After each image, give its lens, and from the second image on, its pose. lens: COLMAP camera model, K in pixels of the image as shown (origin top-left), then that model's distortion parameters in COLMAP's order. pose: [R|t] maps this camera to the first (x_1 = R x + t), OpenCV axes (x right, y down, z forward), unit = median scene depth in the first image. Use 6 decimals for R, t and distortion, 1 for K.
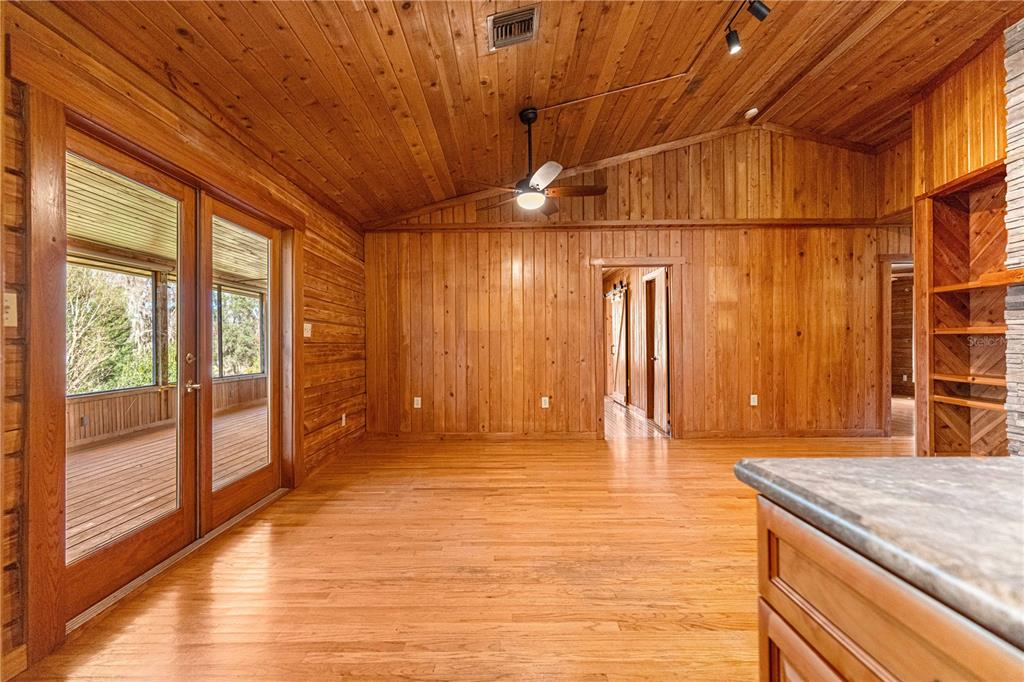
lens RADIAL K [[463.0, 0, 503.5], [0, 463.0, 344.5], [0, 0, 1]] dist [0.008232, -0.001561]
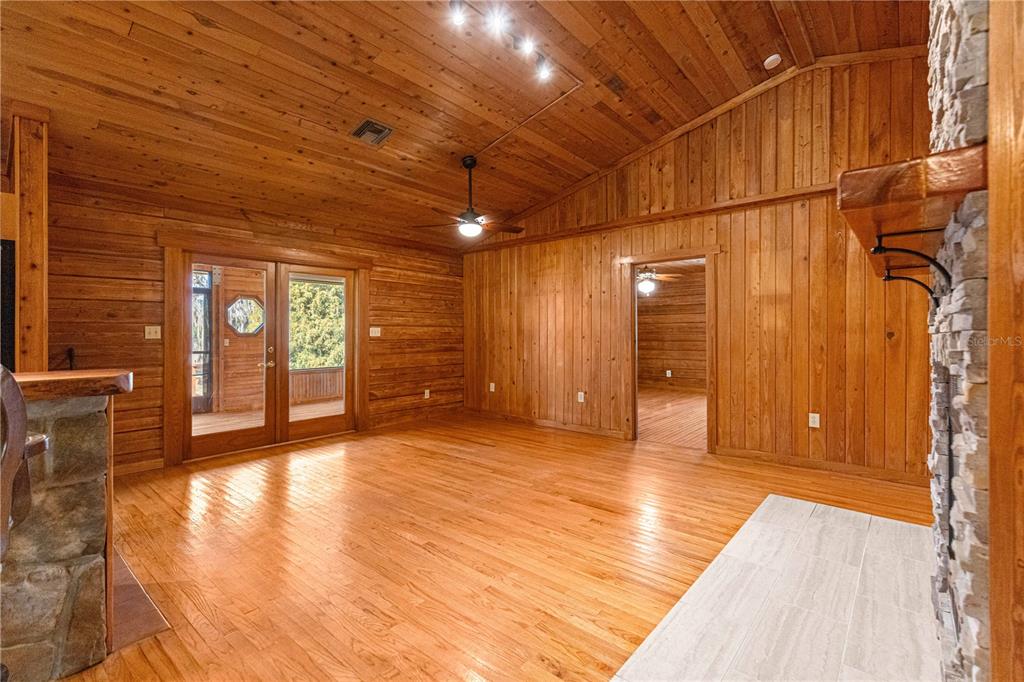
lens RADIAL K [[463.0, 0, 503.5], [0, 463.0, 331.0], [0, 0, 1]] dist [0.008232, -0.001561]
pose [[0.757720, 0.004055, -0.652567, 0.651756], [-0.004714, 0.999989, 0.000739, -0.026523], [0.652563, 0.002516, 0.757731, 0.078529]]
